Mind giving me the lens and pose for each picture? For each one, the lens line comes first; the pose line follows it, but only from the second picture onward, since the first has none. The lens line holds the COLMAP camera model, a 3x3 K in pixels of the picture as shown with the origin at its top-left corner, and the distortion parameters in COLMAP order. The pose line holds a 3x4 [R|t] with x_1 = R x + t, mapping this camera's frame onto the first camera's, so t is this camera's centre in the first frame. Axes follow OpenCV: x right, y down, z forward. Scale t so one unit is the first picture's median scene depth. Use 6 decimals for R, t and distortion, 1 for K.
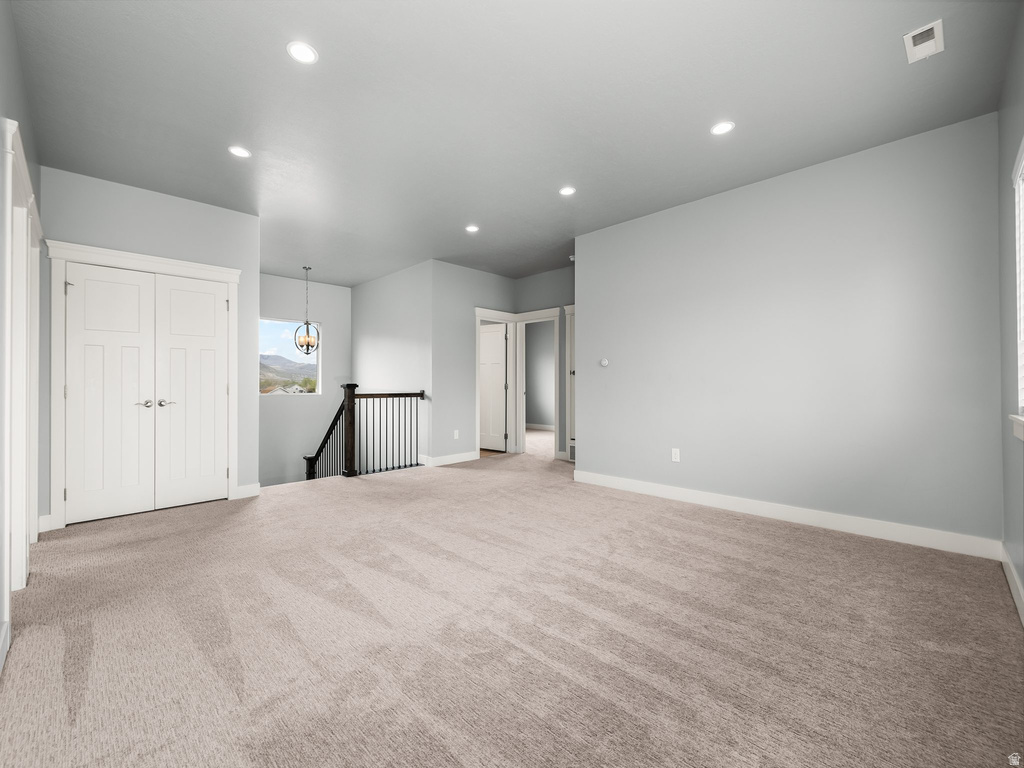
lens RADIAL K [[434.4, 0, 507.3], [0, 434.4, 385.2], [0, 0, 1]] dist [0.000812, -0.000307]
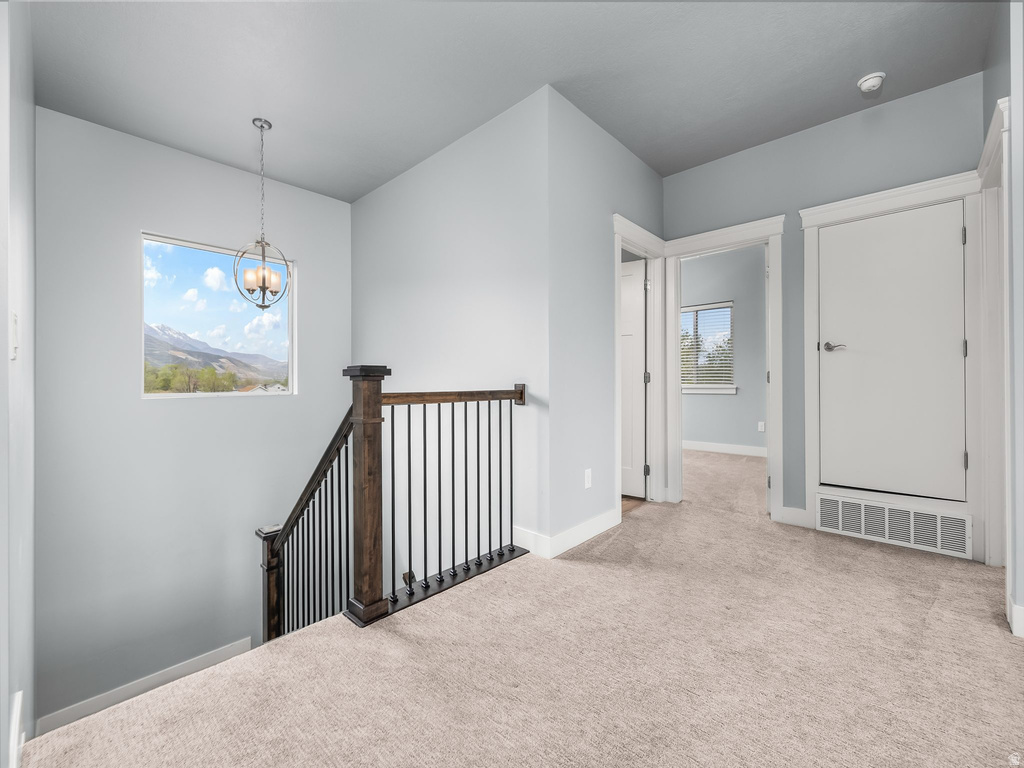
lens RADIAL K [[434.4, 0, 507.3], [0, 434.4, 385.2], [0, 0, 1]] dist [0.000812, -0.000307]
pose [[0.999487, -0.006153, 0.031429, -0.225651], [0.005998, 0.999969, 0.005010, 0.010356], [-0.031459, -0.004819, 0.999493, 0.554019]]
